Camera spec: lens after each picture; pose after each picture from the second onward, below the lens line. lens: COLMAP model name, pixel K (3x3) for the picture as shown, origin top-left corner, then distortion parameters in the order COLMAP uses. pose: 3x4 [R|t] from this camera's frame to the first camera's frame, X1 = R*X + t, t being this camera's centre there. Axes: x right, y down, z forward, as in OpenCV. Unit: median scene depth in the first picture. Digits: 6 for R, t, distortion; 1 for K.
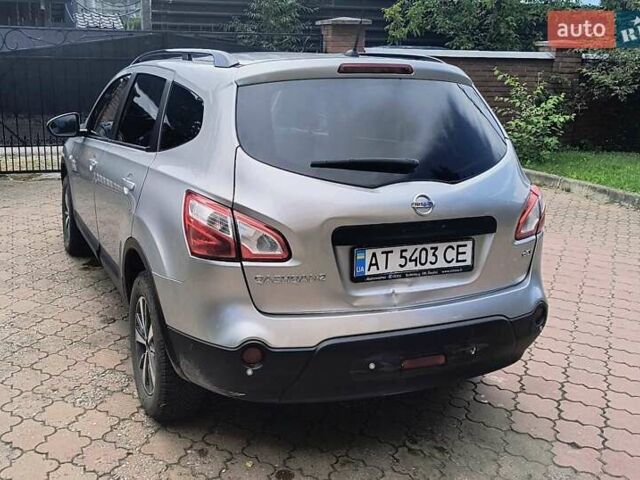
lens RADIAL K [[625.4, 0, 320.2], [0, 625.4, 283.4], [0, 0, 1]] dist [0.013204, 0.010407]
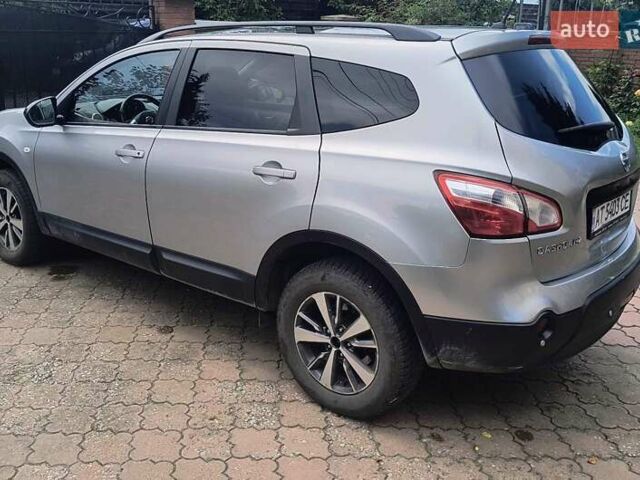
lens RADIAL K [[573.1, 0, 320.0], [0, 573.1, 240.0], [0, 0, 1]] dist [0.016165, 0.018729]
pose [[0.900386, -0.148498, 0.408966, -0.673846], [0.146394, 0.988547, 0.036645, -0.092545], [-0.409724, 0.026875, 0.911814, 0.253956]]
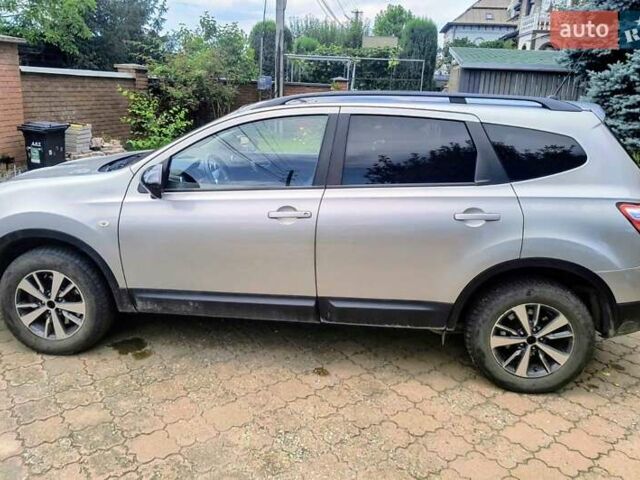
lens RADIAL K [[453.9, 0, 320.0], [0, 453.9, 240.0], [0, 0, 1]] dist [0.090762, -0.120831]
pose [[0.538776, -0.262077, 0.800647, -1.253553], [0.257130, 0.956188, 0.139960, -0.341448], [-0.802250, 0.130464, 0.582559, 0.852266]]
